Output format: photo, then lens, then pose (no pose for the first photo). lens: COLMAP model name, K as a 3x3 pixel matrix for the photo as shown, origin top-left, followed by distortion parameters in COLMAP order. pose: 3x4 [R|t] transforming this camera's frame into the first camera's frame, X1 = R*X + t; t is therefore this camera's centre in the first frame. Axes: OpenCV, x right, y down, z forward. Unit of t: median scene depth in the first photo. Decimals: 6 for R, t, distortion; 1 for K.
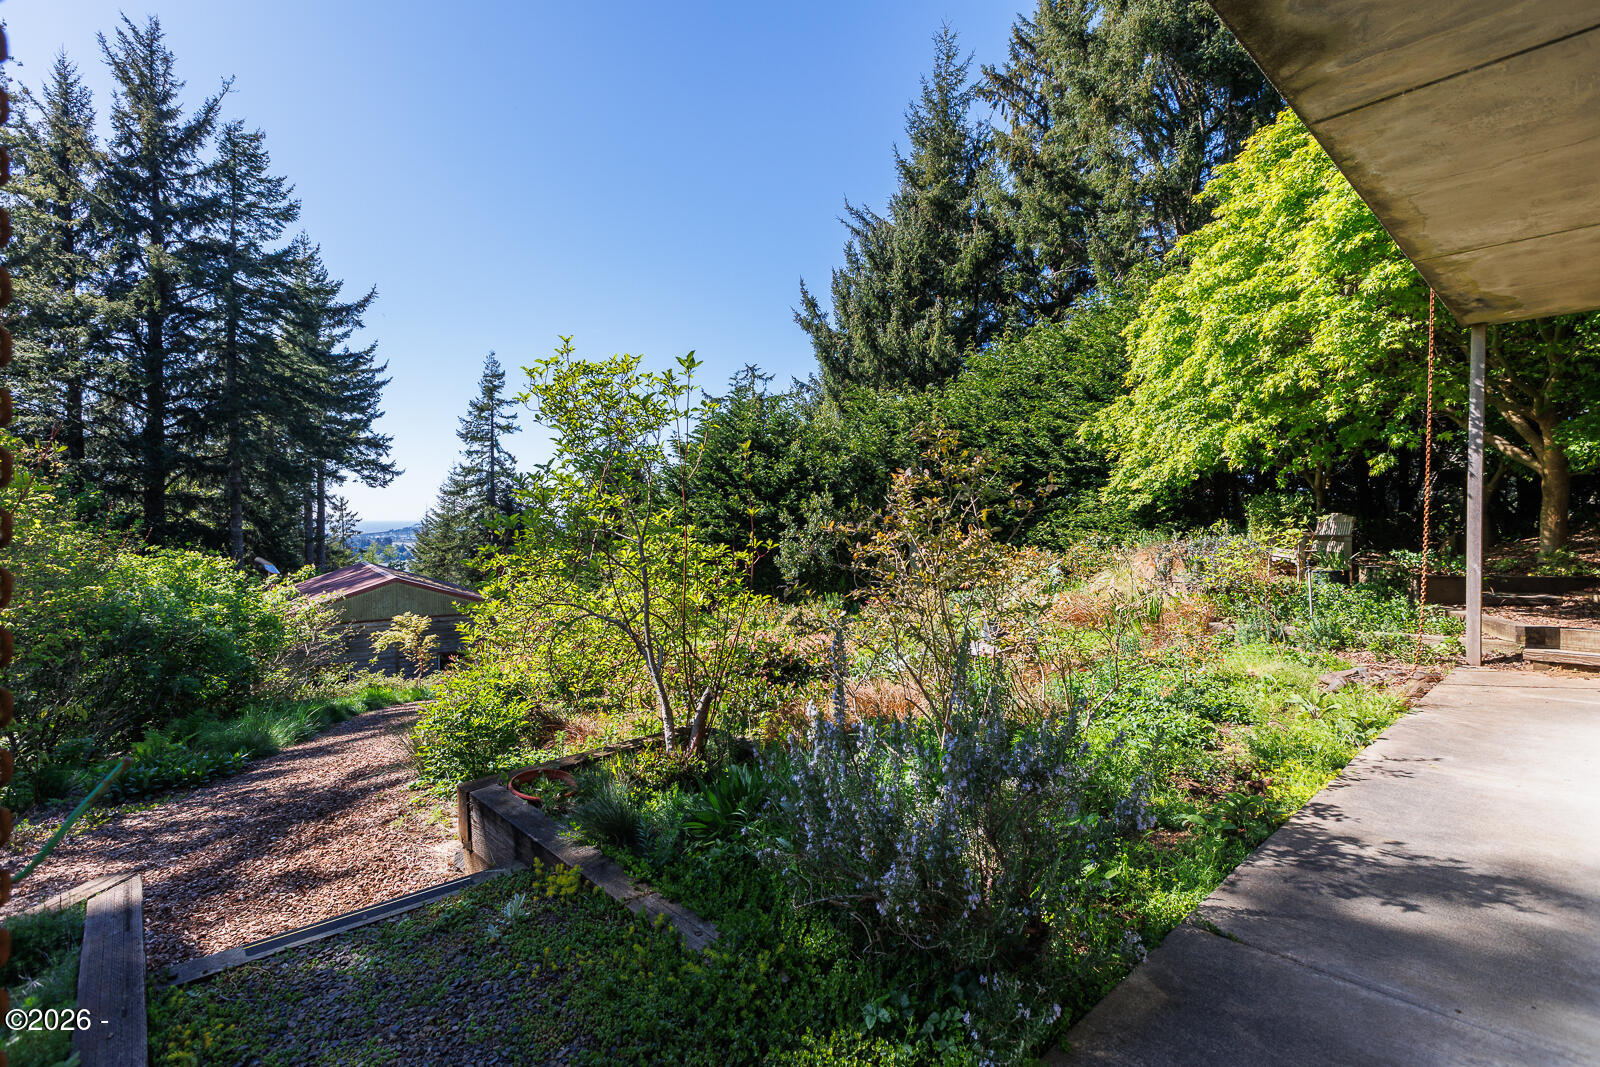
lens RADIAL K [[742.0, 0, 792.8], [0, 742.0, 520.1], [0, 0, 1]] dist [0.004040, 0.000462]
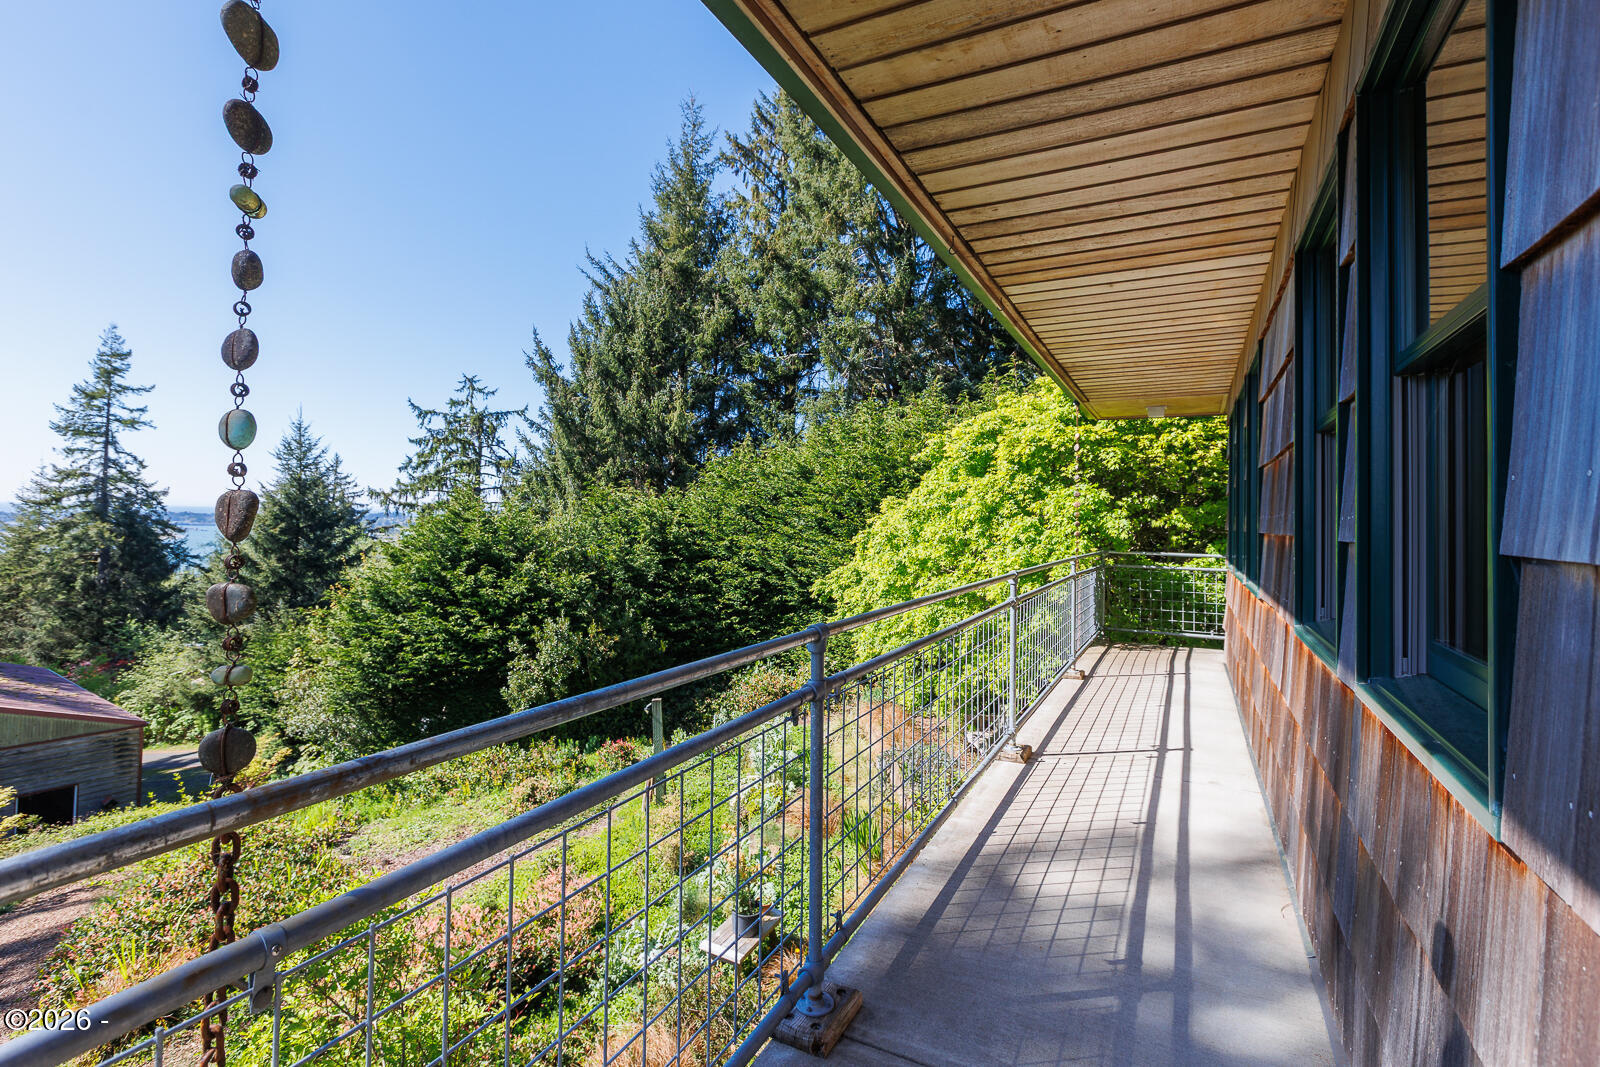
lens RADIAL K [[758.7, 0, 796.7], [0, 758.7, 496.9], [0, 0, 1]] dist [-0.000315, -0.001170]
pose [[0.935247, 0.031554, 0.352588, -0.010950], [-0.020732, 0.999192, -0.034427, -0.083809], [-0.353389, 0.024888, 0.935145, -0.009859]]
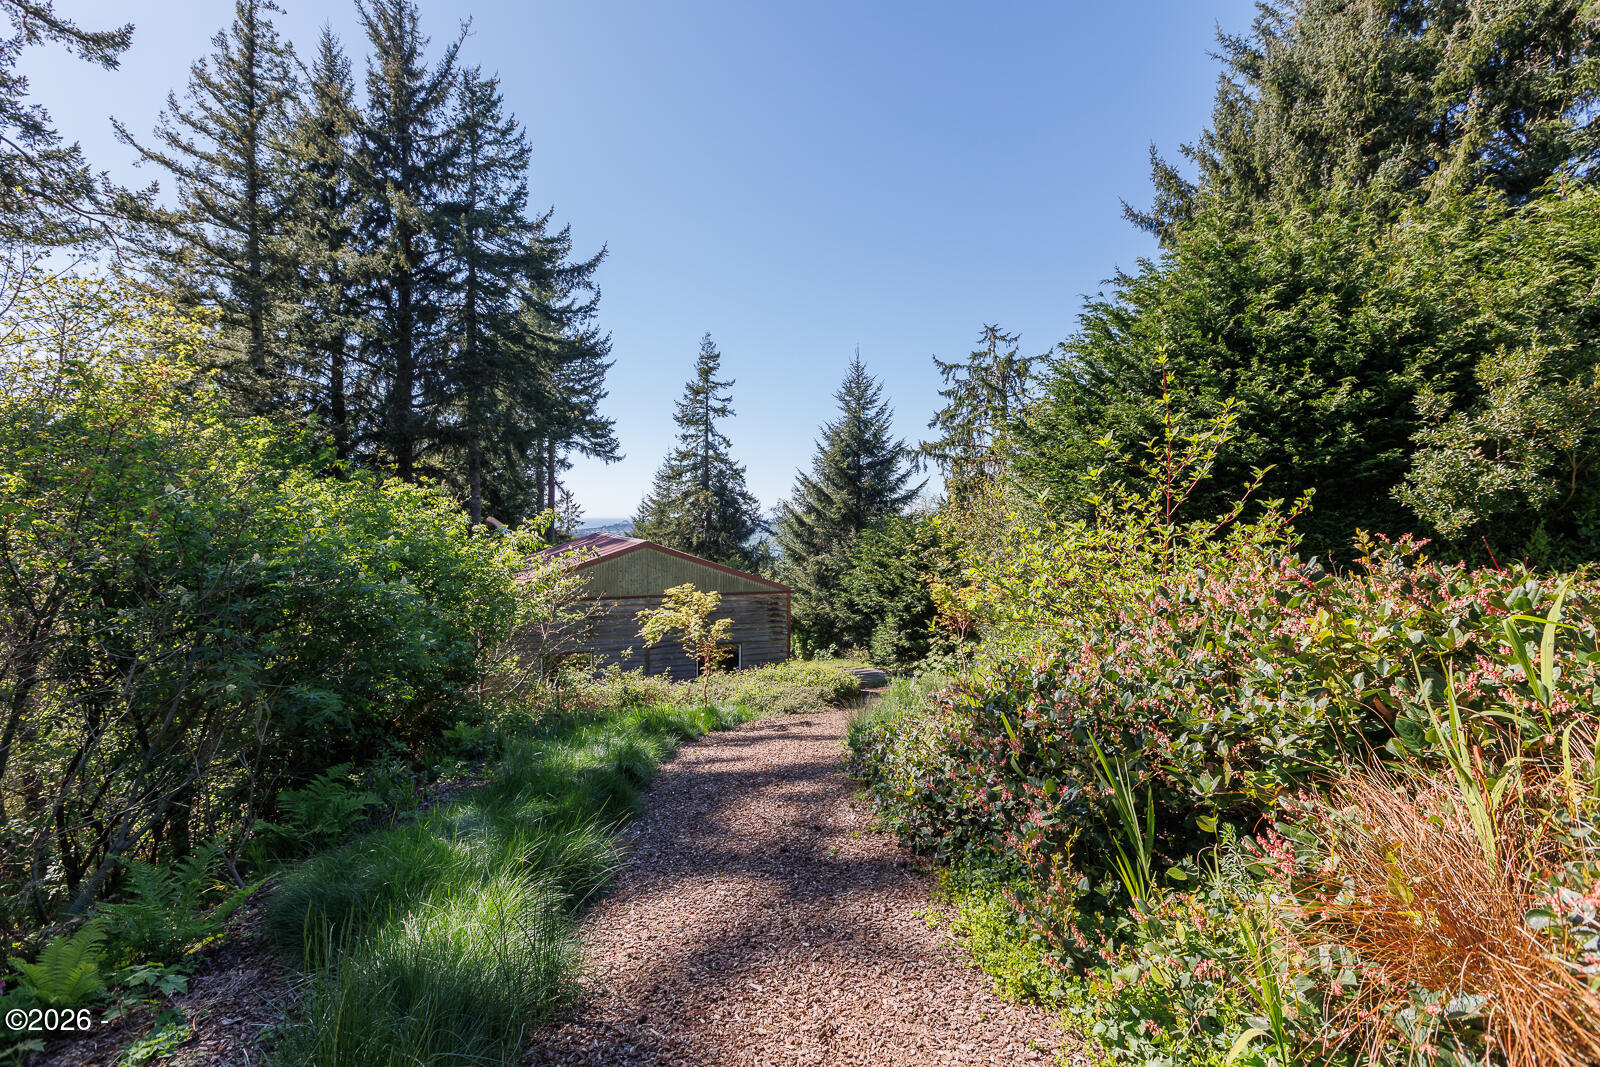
lens RADIAL K [[742.0, 0, 792.8], [0, 742.0, 520.1], [0, 0, 1]] dist [0.004040, 0.000462]
pose [[0.969298, 0.006973, -0.245792, -0.147060], [-0.005970, 0.999971, 0.004826, 0.036581], [0.245818, -0.003210, 0.969311, 0.220170]]
